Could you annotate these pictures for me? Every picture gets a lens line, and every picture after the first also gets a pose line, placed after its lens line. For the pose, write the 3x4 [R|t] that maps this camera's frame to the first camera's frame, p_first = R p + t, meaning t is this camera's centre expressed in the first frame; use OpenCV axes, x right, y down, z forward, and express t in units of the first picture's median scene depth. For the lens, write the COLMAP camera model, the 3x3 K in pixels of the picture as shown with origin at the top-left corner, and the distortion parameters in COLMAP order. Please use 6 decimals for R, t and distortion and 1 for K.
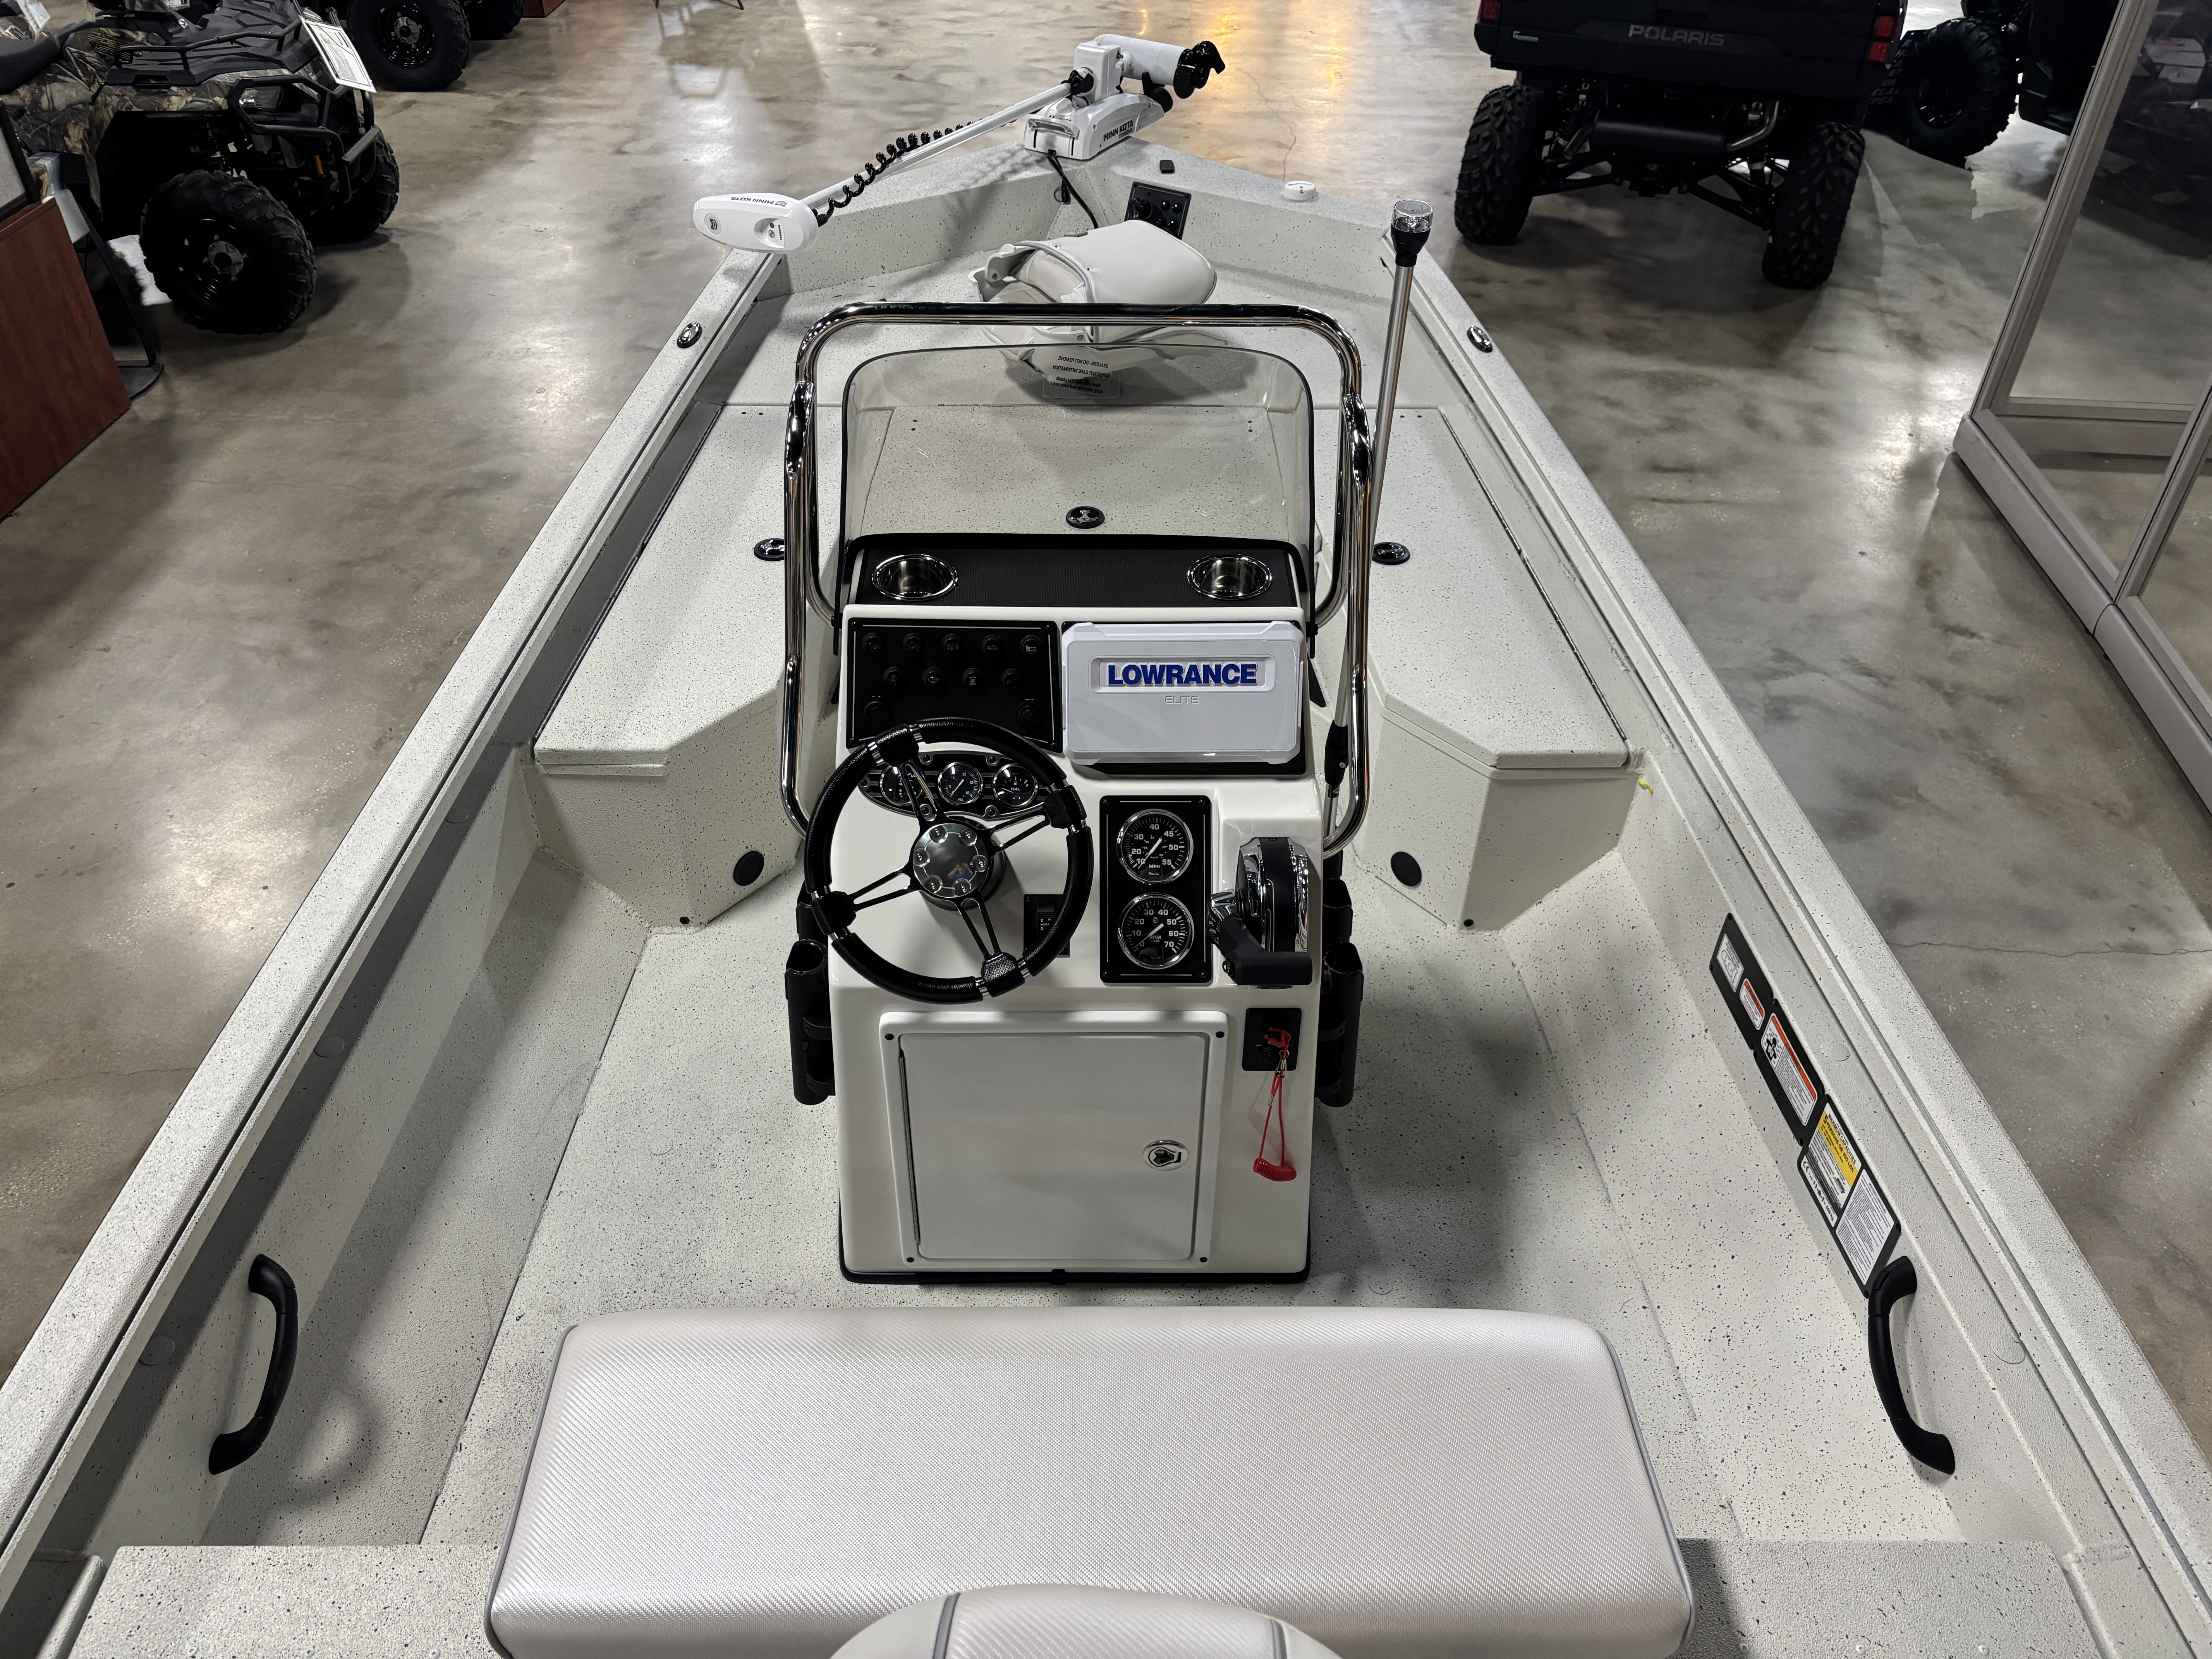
lens RADIAL K [[1654.9, 0, 1115.3], [0, 1654.9, 854.9], [0, 0, 1]] dist [0.033750, -0.124604]
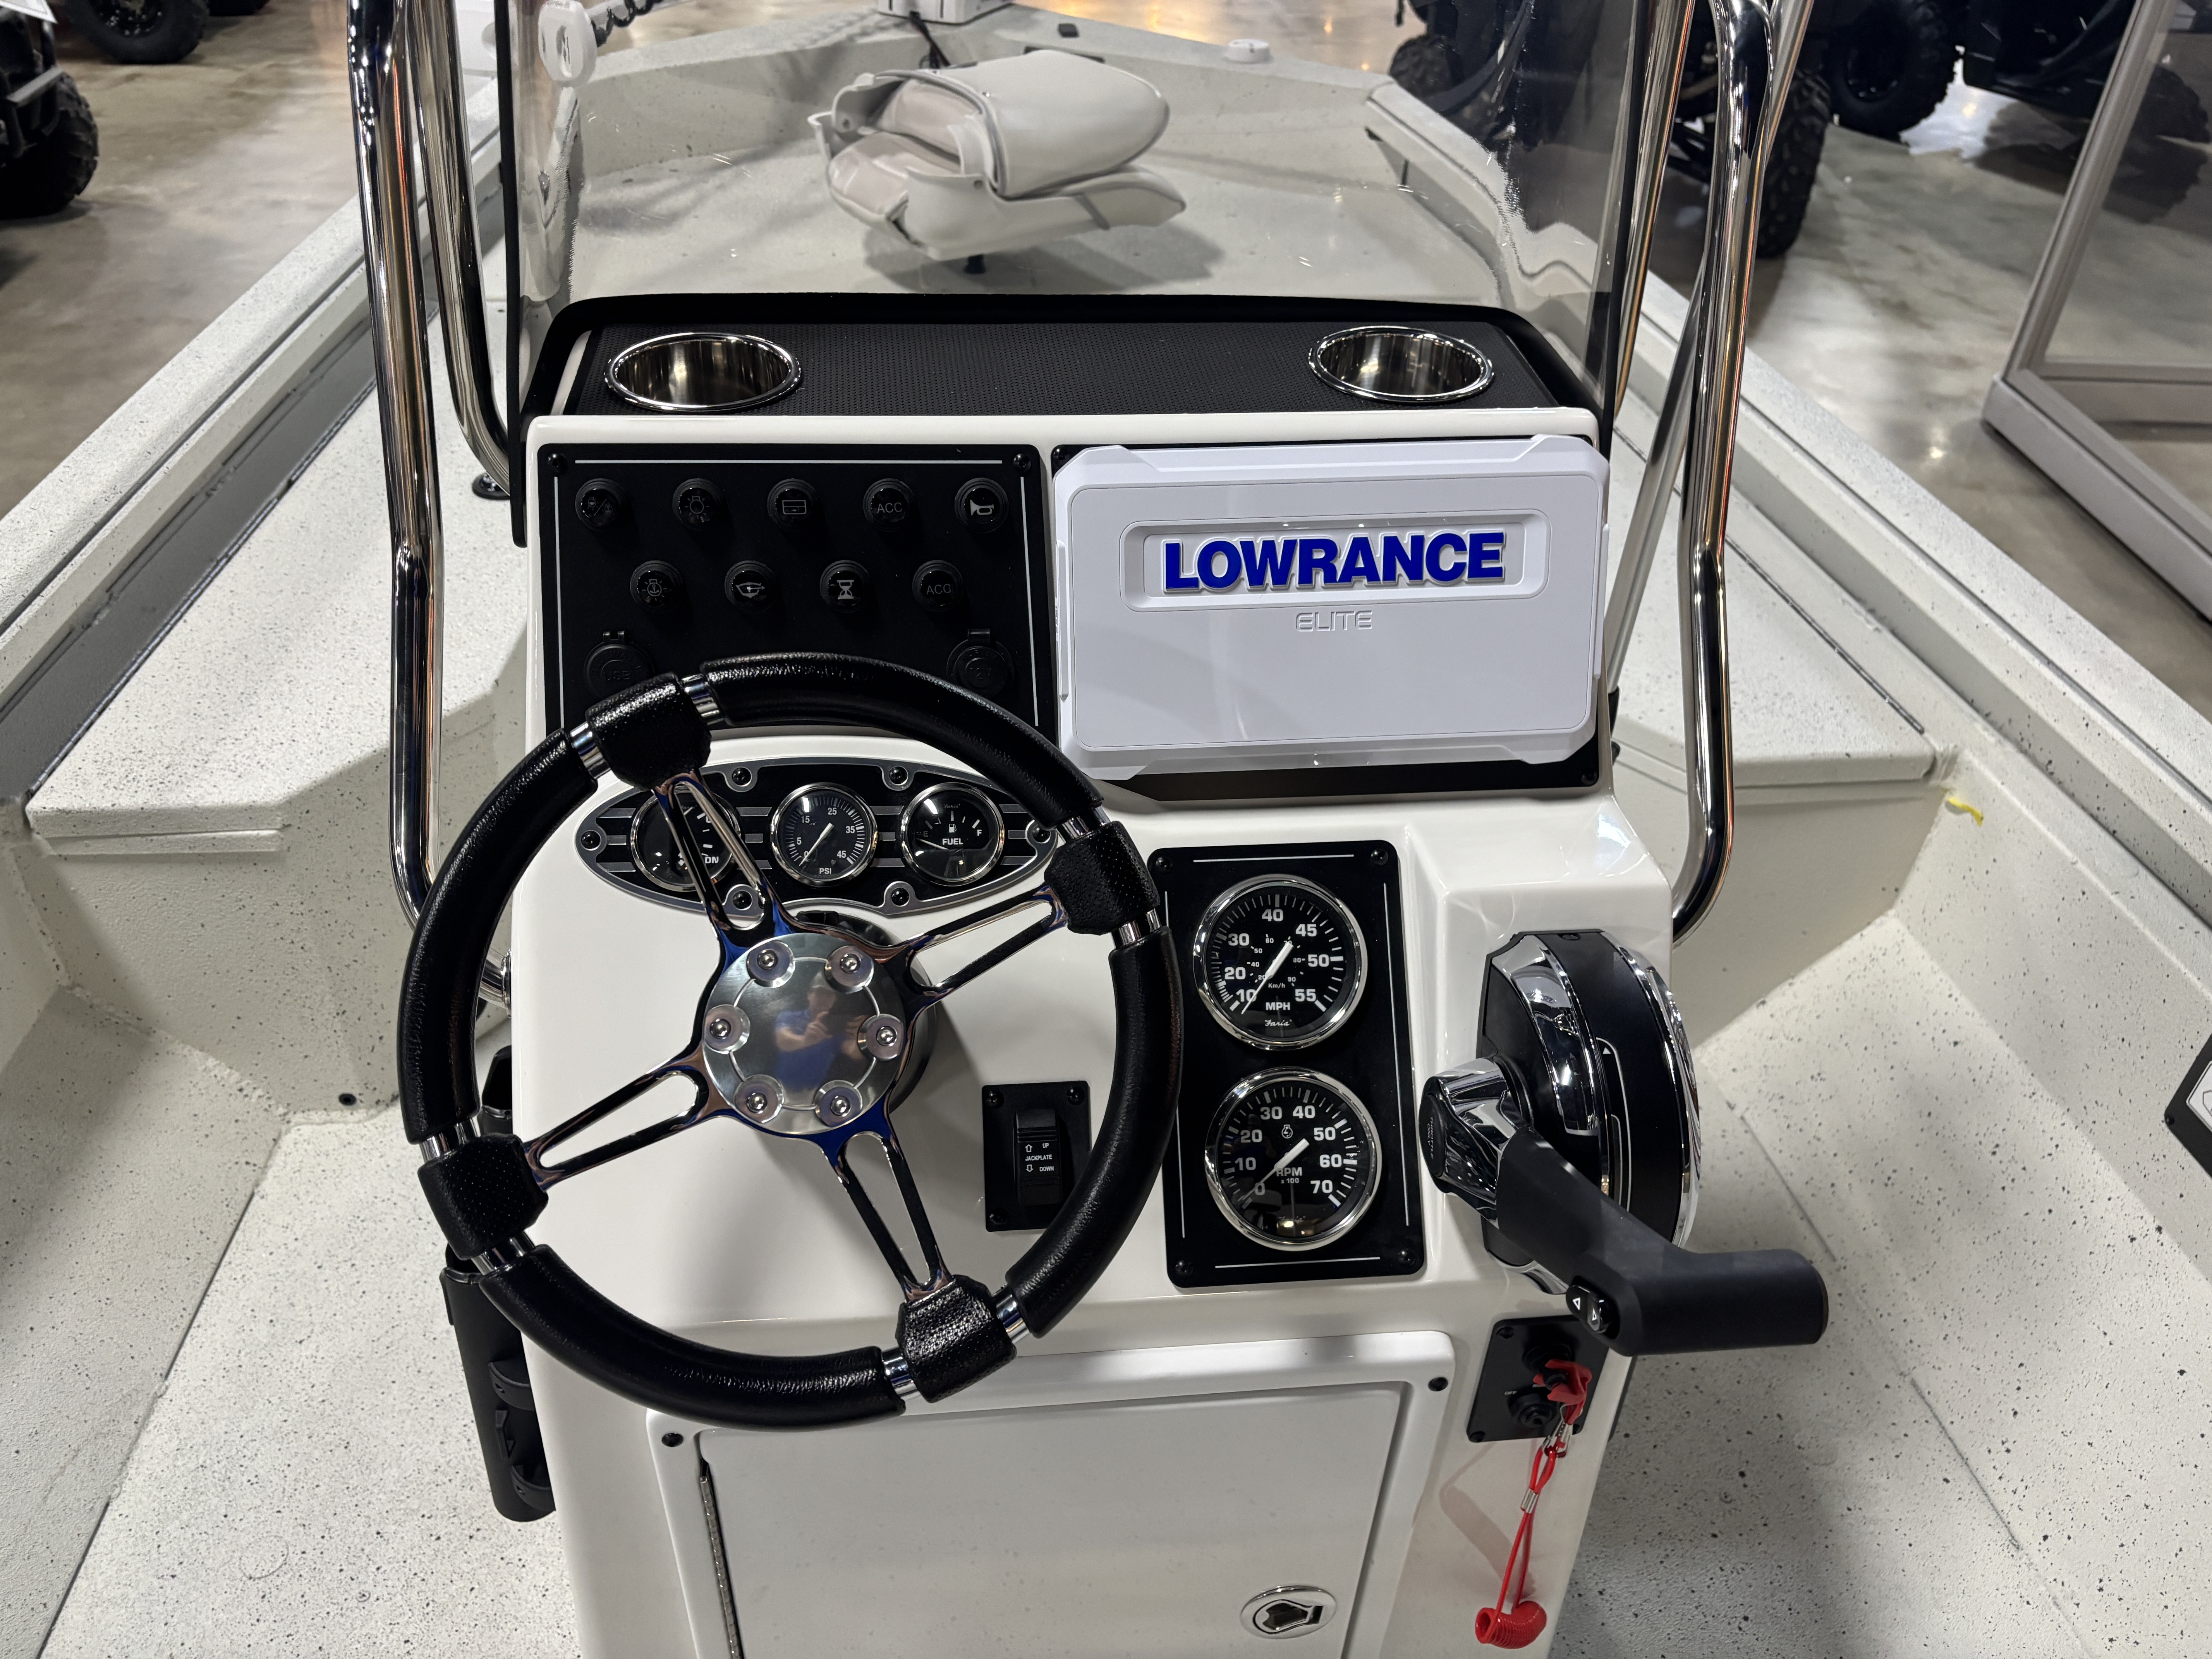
lens RADIAL K [[1713.9, 0, 1106.0], [0, 1713.9, 829.5], [0, 0, 1]] dist [0.002995, -0.007845]
pose [[0.996547, -0.036141, 0.074751, -0.041250], [0.040225, 0.997737, -0.053870, -0.013173], [-0.072635, 0.056690, 0.995746, 0.423125]]
